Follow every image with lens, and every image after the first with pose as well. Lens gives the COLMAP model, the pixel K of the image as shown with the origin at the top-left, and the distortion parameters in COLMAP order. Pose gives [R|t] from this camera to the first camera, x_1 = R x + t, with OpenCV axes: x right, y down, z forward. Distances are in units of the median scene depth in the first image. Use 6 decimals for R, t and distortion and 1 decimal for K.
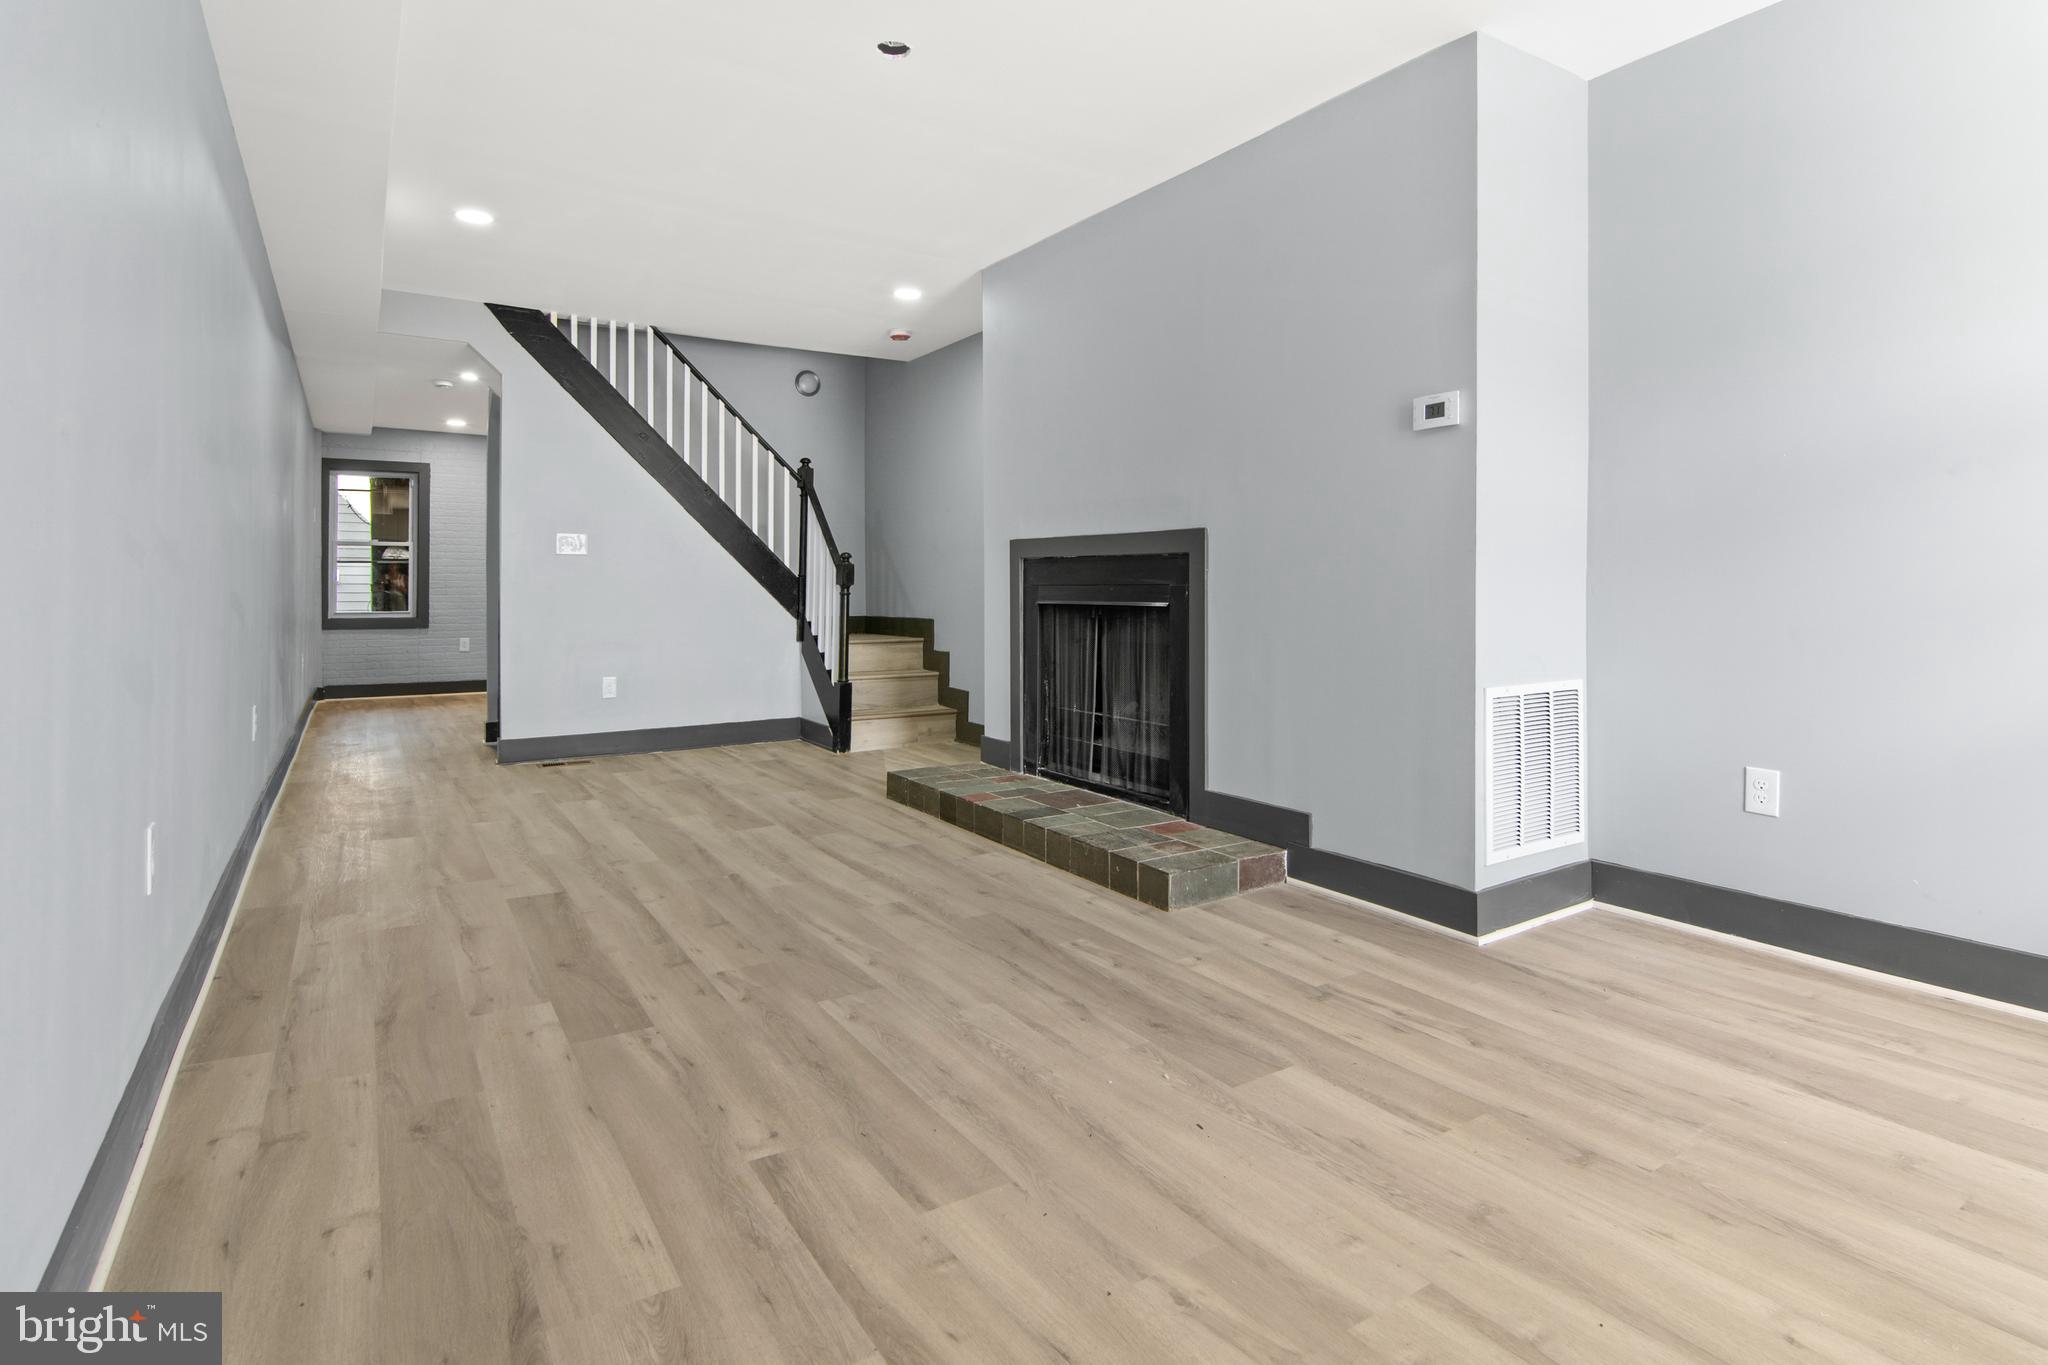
lens RADIAL K [[1032.1, 0, 1026.1], [0, 1032.1, 589.9], [0, 0, 1]] dist [-0.002738, -0.006914]
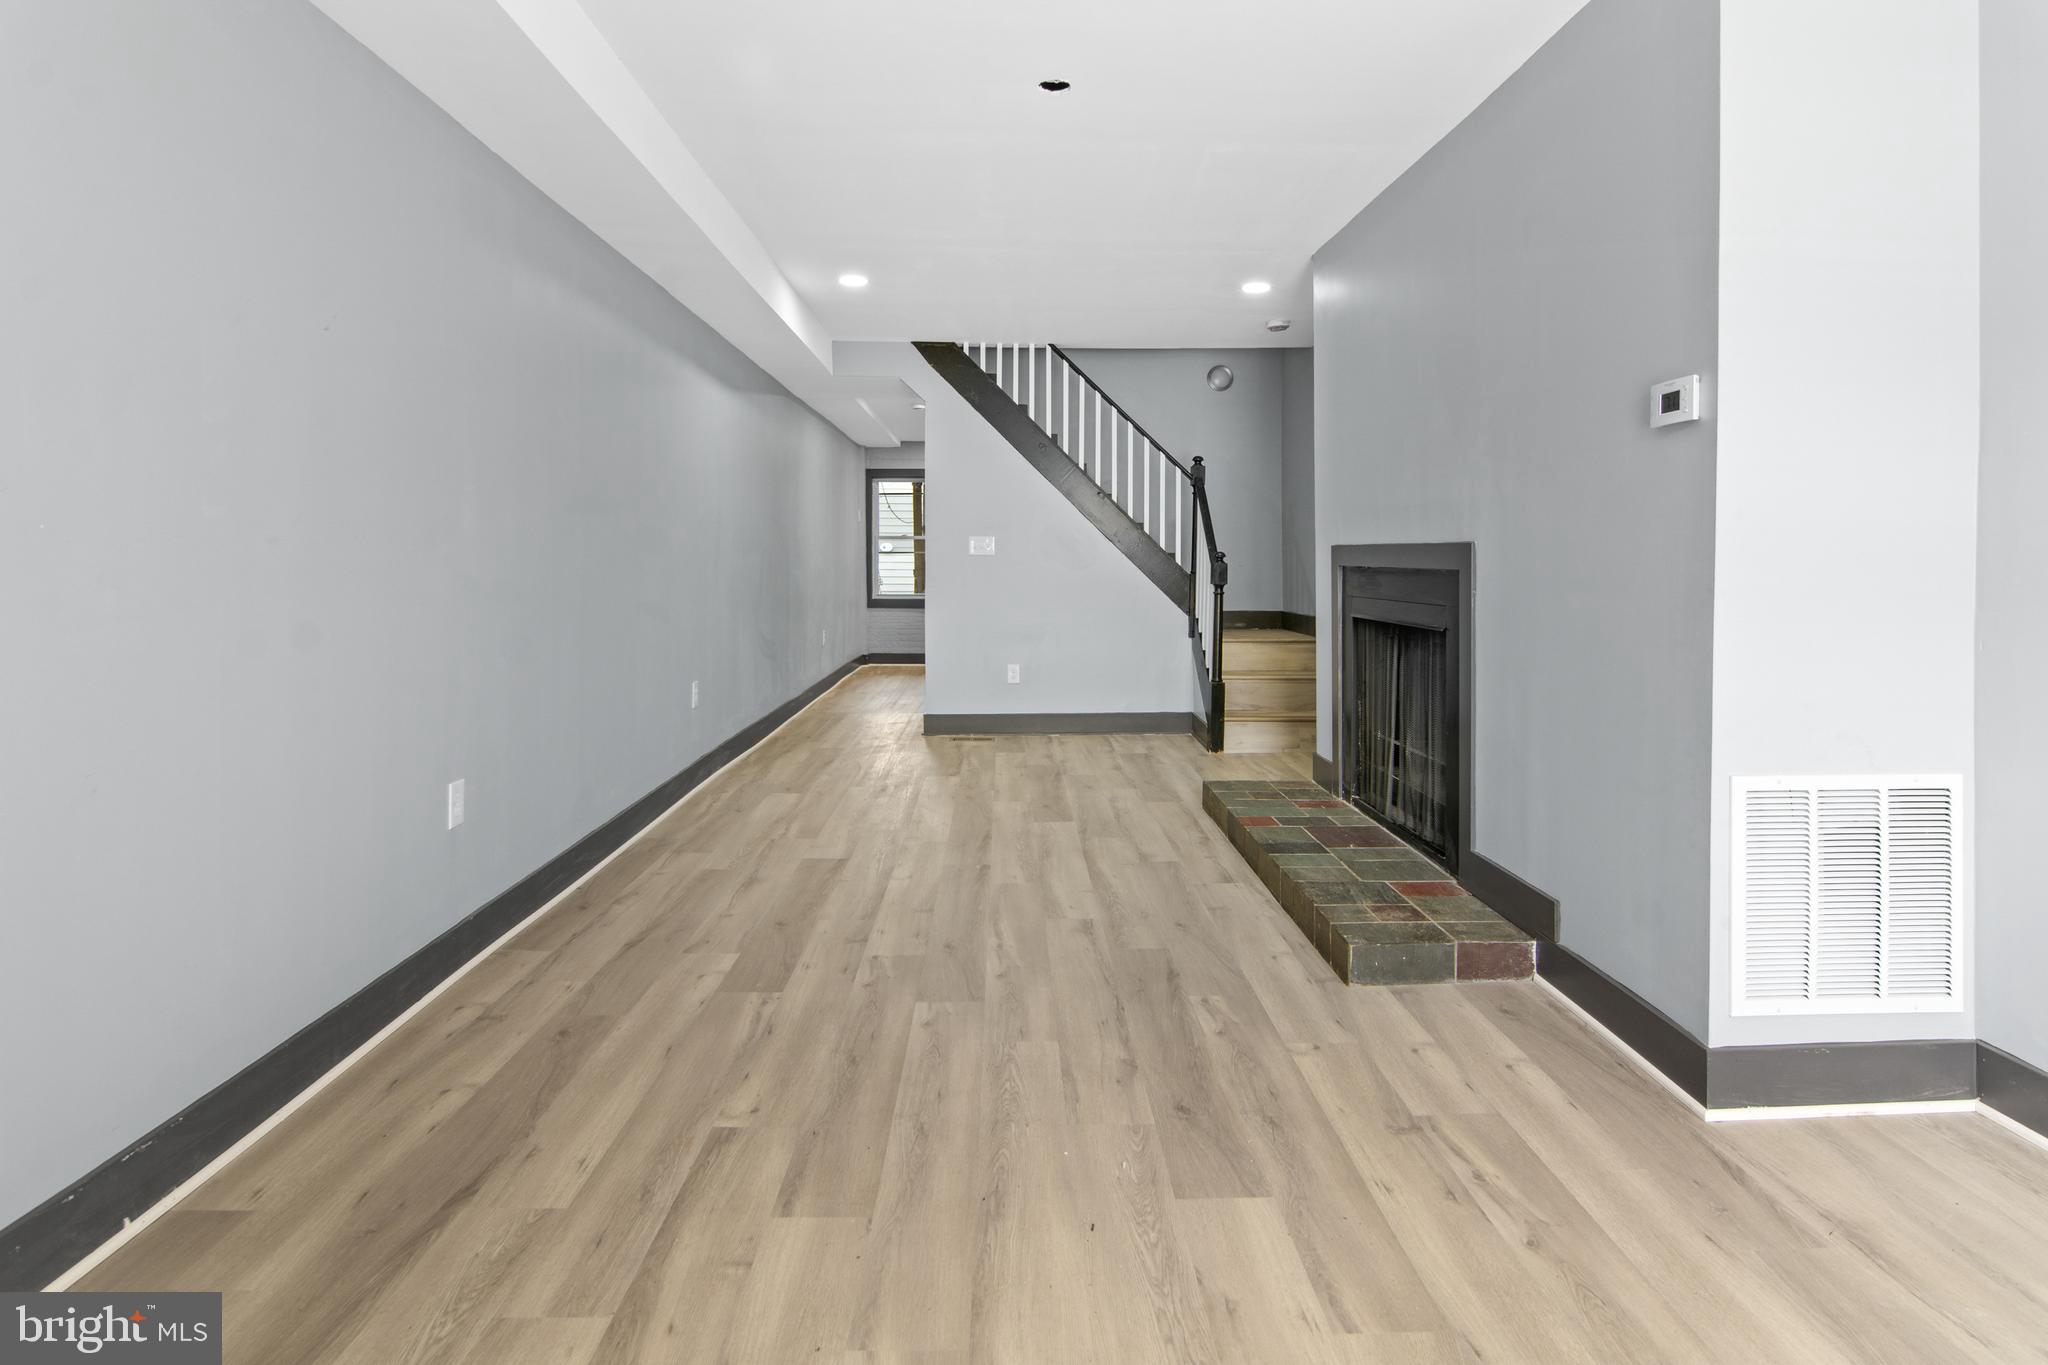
lens RADIAL K [[1040.0, 0, 1038.7], [0, 1040.0, 565.7], [0, 0, 1]] dist [-0.007766, -0.001737]
pose [[0.857307, 0.006471, -0.514764, 0.395733], [-0.004562, 0.999977, 0.004972, -0.055901], [0.514785, -0.001914, 0.857317, 0.108935]]
